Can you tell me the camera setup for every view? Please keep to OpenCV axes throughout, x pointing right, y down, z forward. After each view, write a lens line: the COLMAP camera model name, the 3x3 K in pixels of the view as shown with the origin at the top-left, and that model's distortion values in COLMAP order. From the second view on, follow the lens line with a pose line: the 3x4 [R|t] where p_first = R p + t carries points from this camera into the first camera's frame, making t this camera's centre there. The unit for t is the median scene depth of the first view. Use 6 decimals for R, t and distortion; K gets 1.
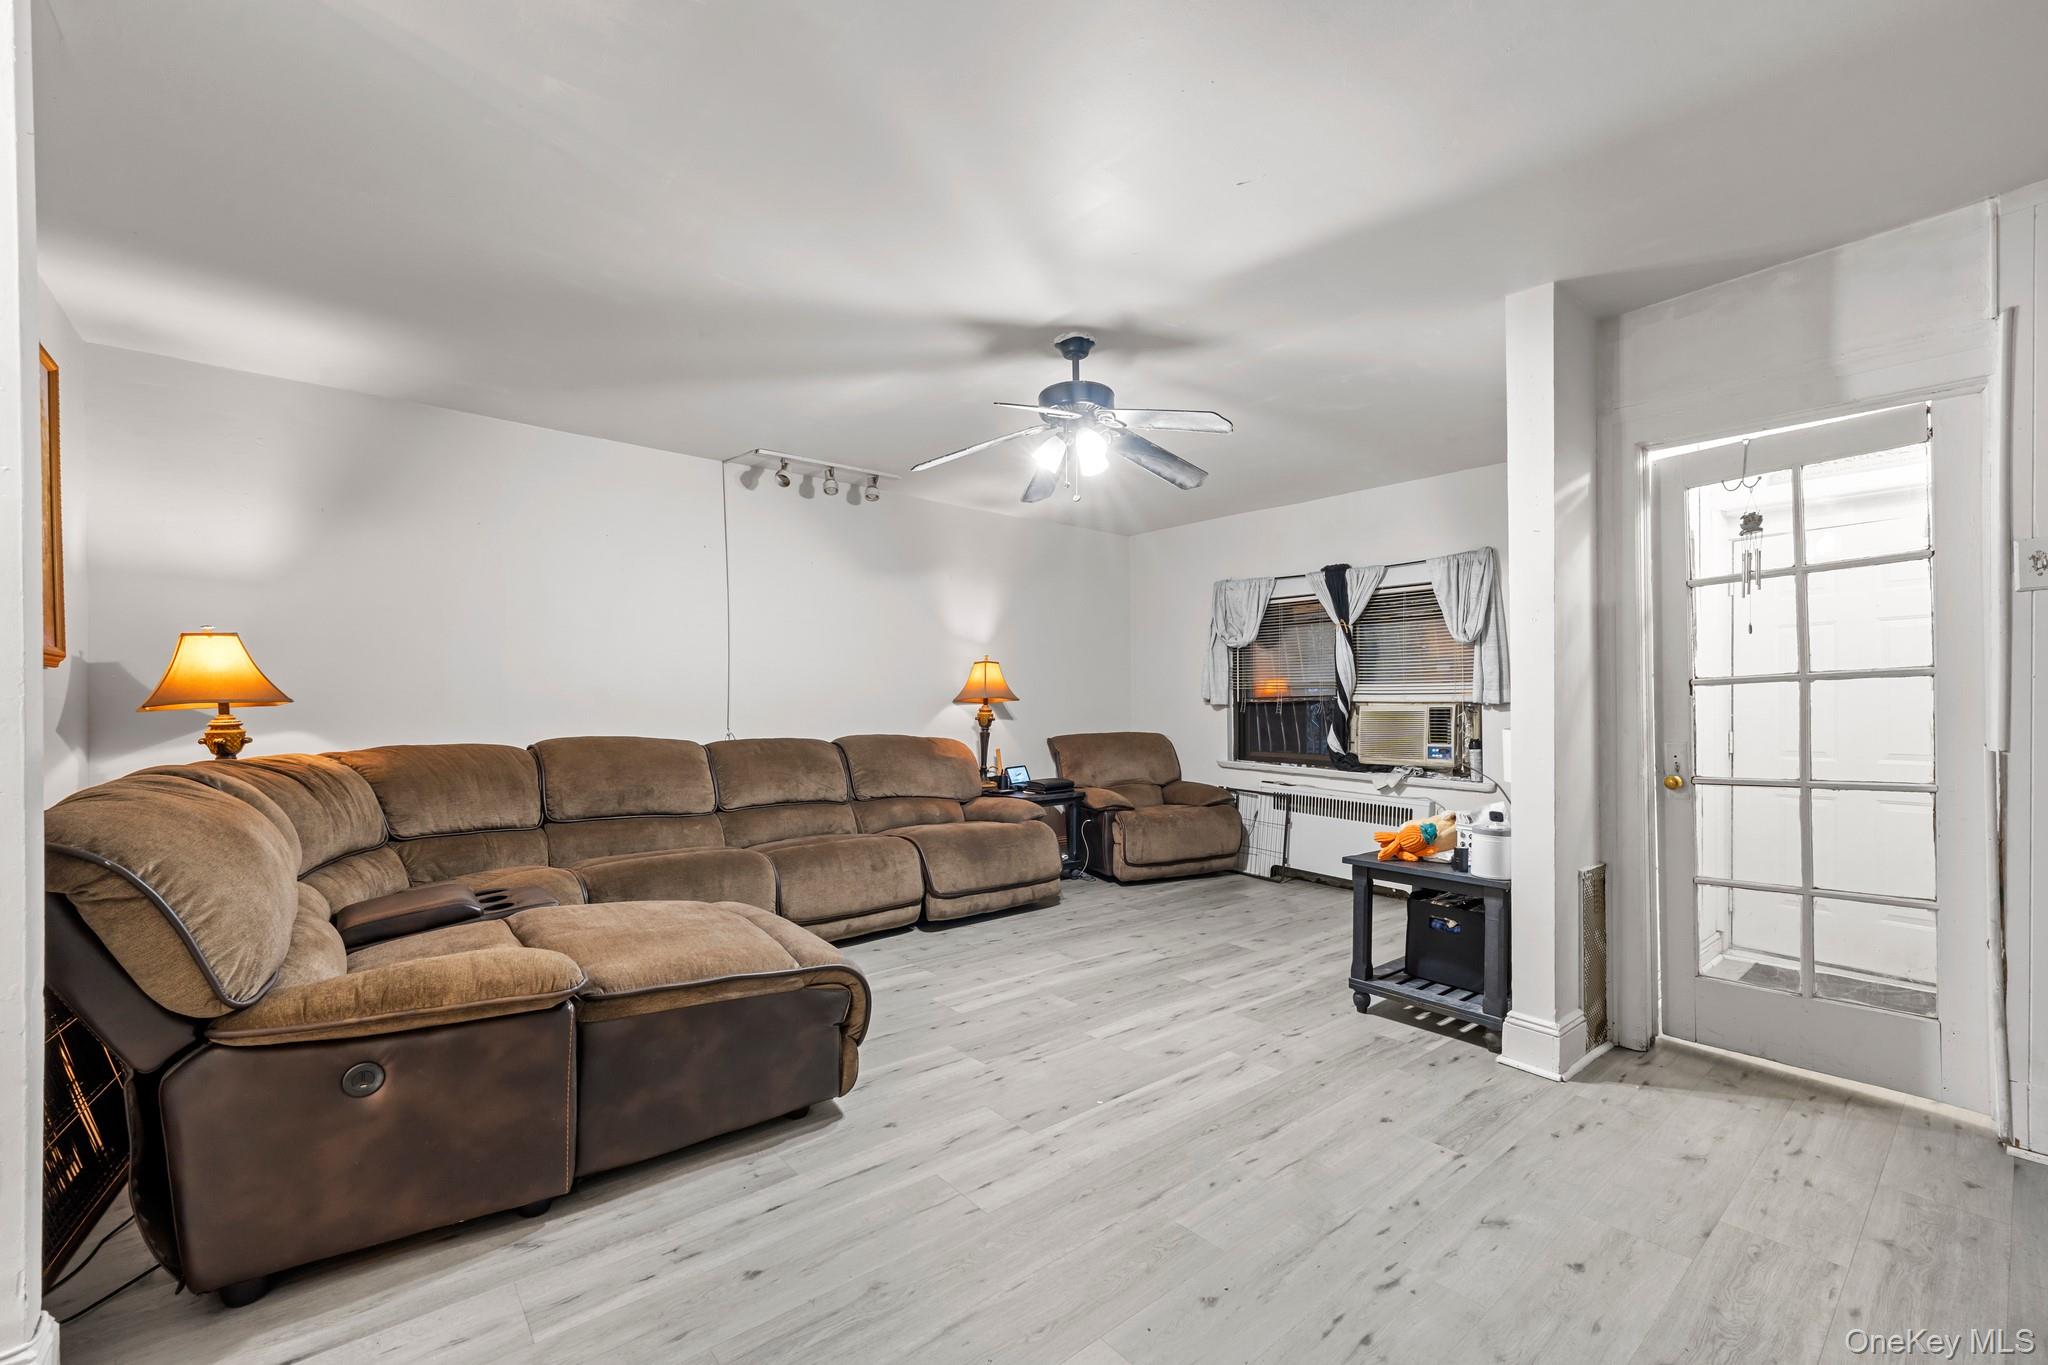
lens RADIAL K [[835.8, 0, 1032.9], [0, 835.8, 733.5], [0, 0, 1]] dist [0.000792, 0.000068]
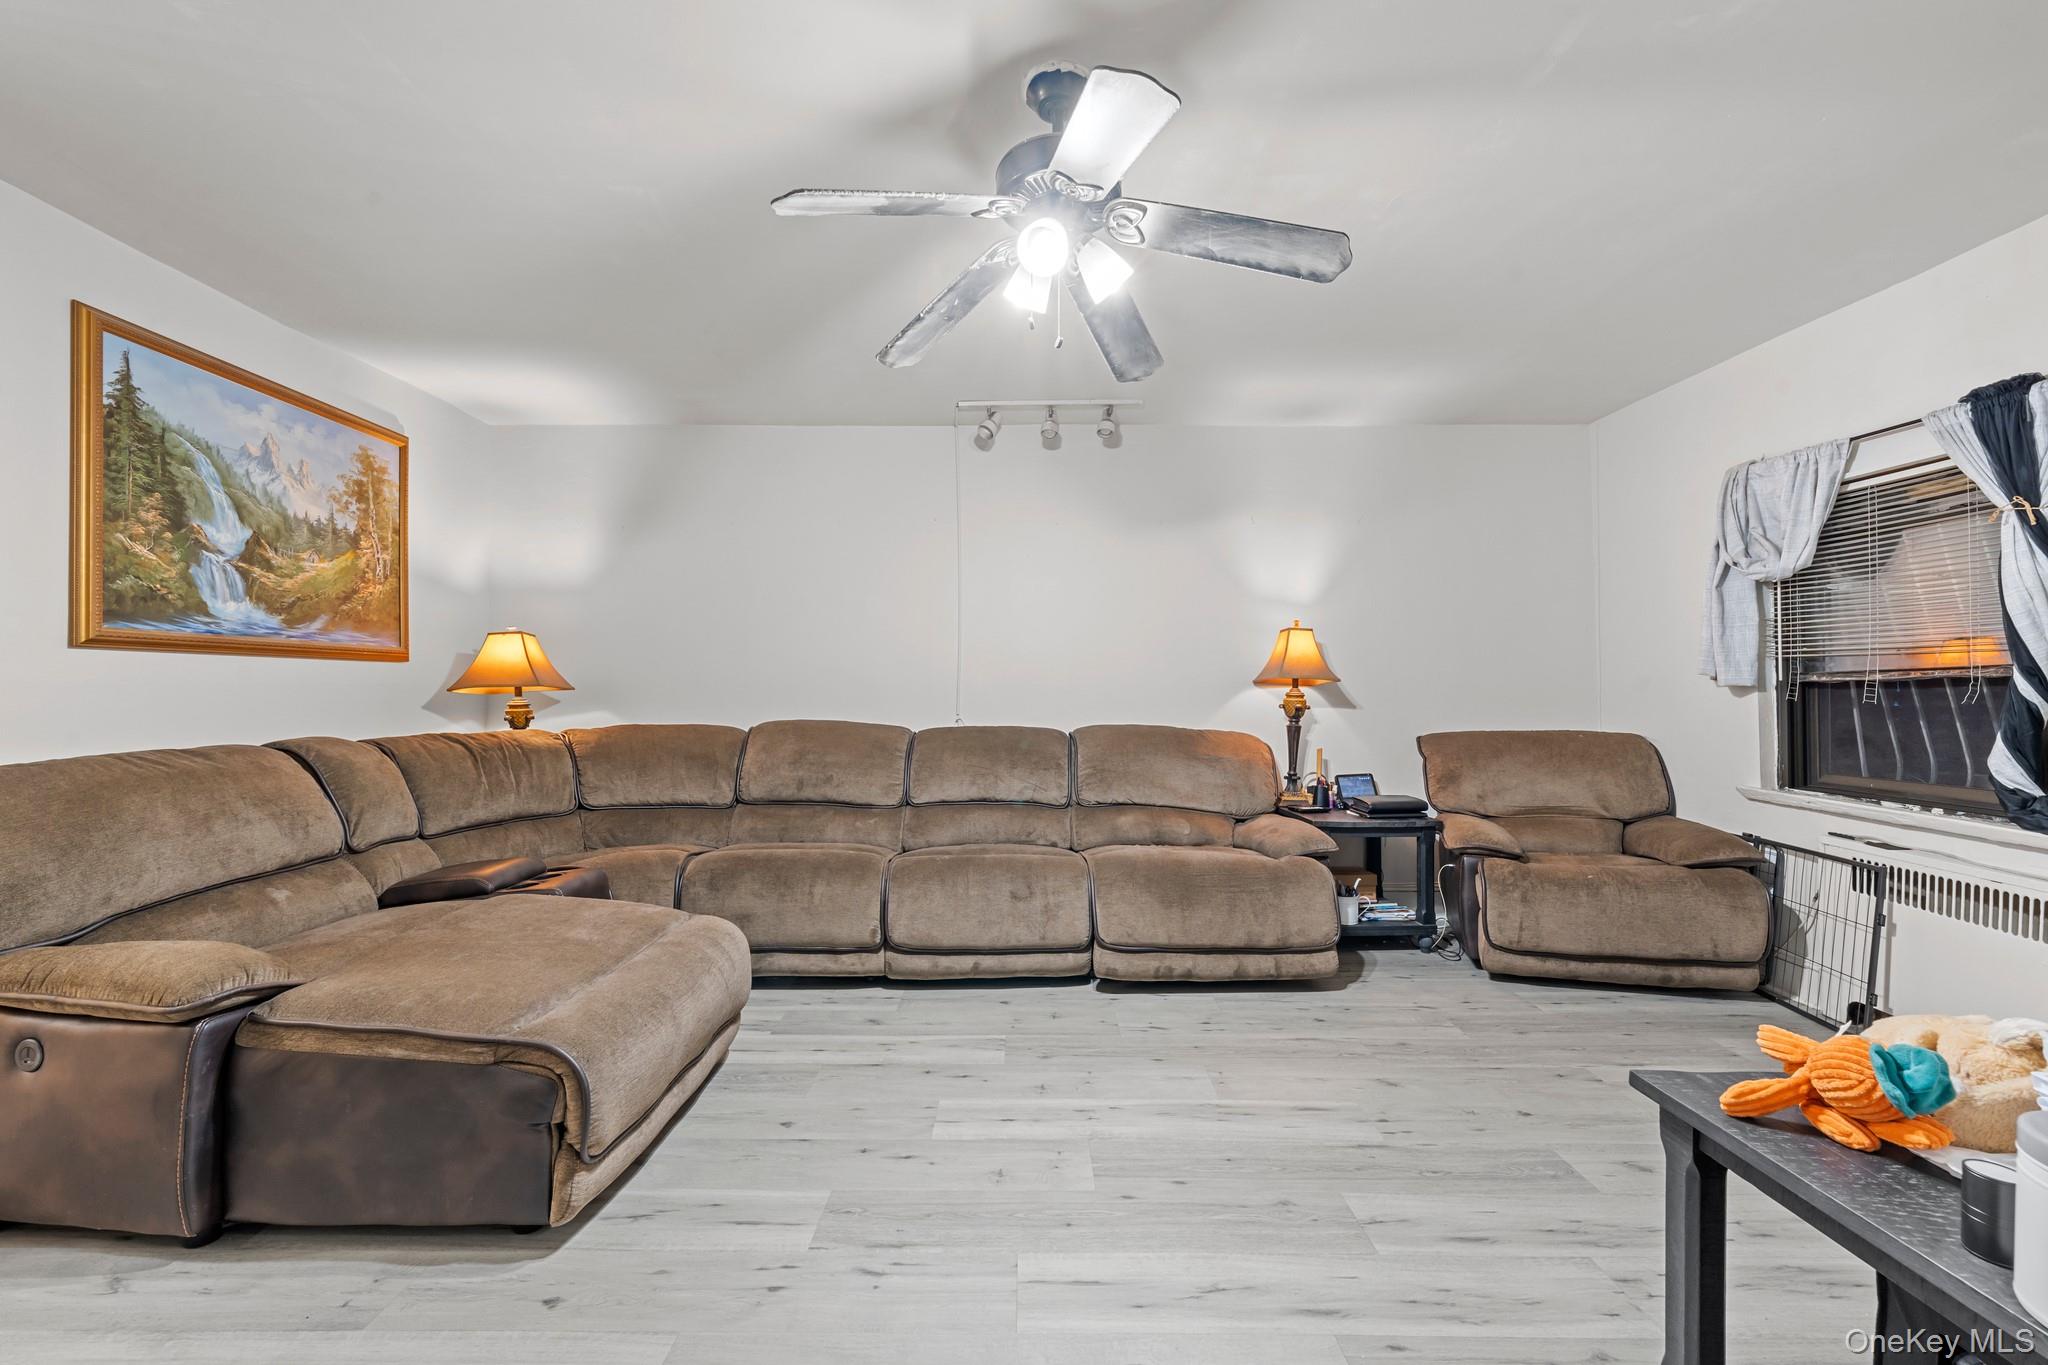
lens RADIAL K [[827.1, 0, 1032.6], [0, 827.1, 693.2], [0, 0, 1]] dist [-0.001781, -0.000620]
pose [[0.767399, 0.001262, -0.641169, 0.284843], [-0.020526, 0.999534, -0.022600, -0.010290], [0.640841, 0.030504, 0.767067, 0.365506]]
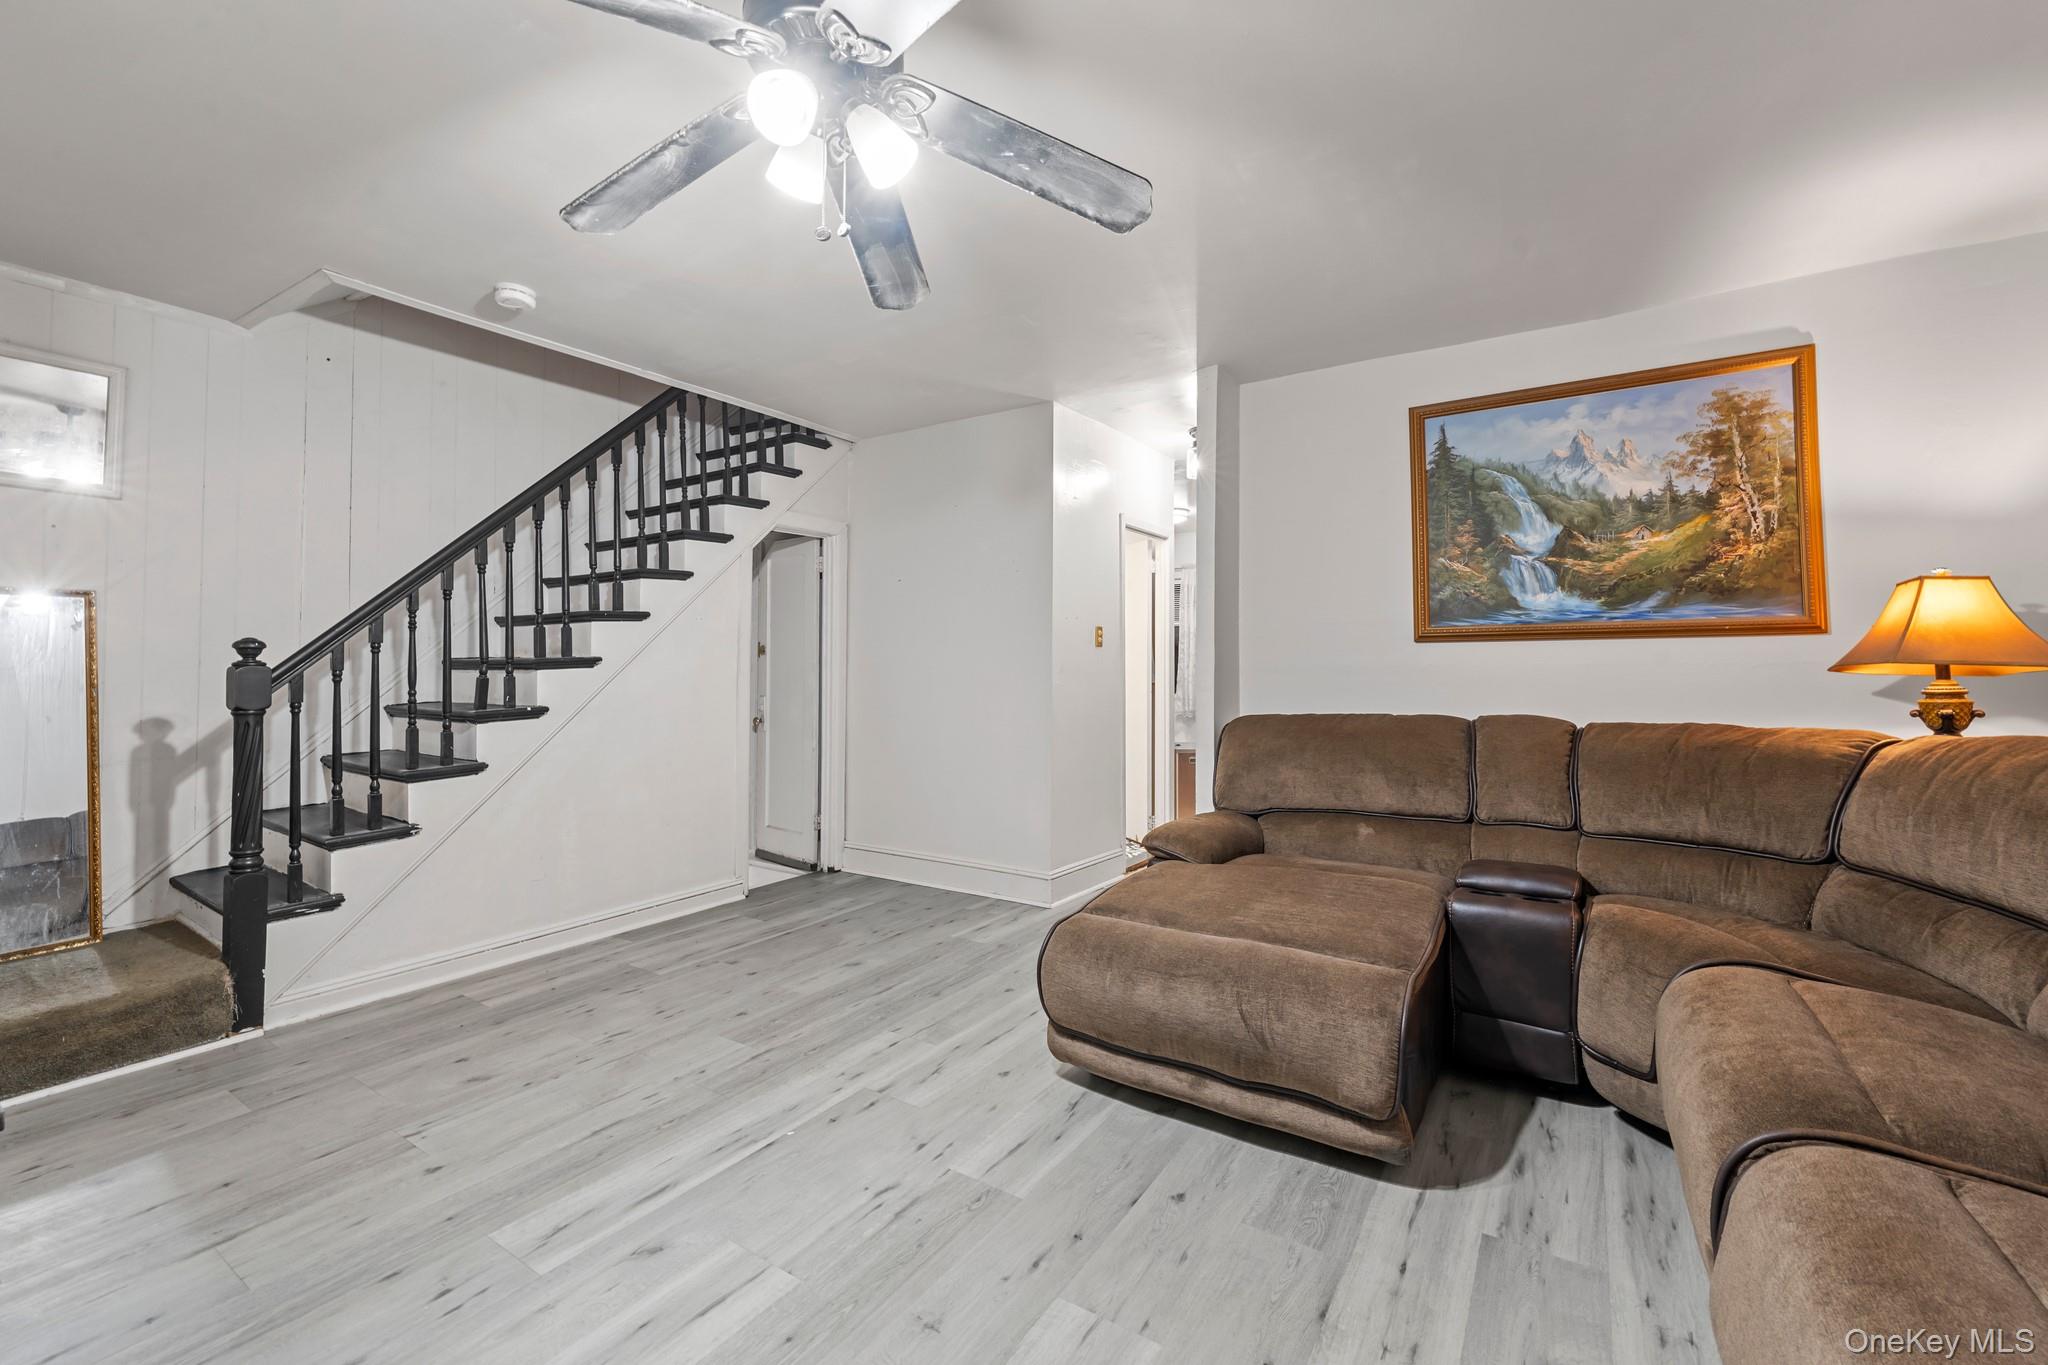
lens RADIAL K [[844.0, 0, 1030.7], [0, 844.0, 649.6], [0, 0, 1]] dist [-0.000535, -0.000105]
pose [[-0.958277, -0.008084, -0.285727, 0.051423], [-0.008605, 0.999963, 0.000567, -0.029276], [0.285712, 0.003002, -0.958311, 1.019459]]
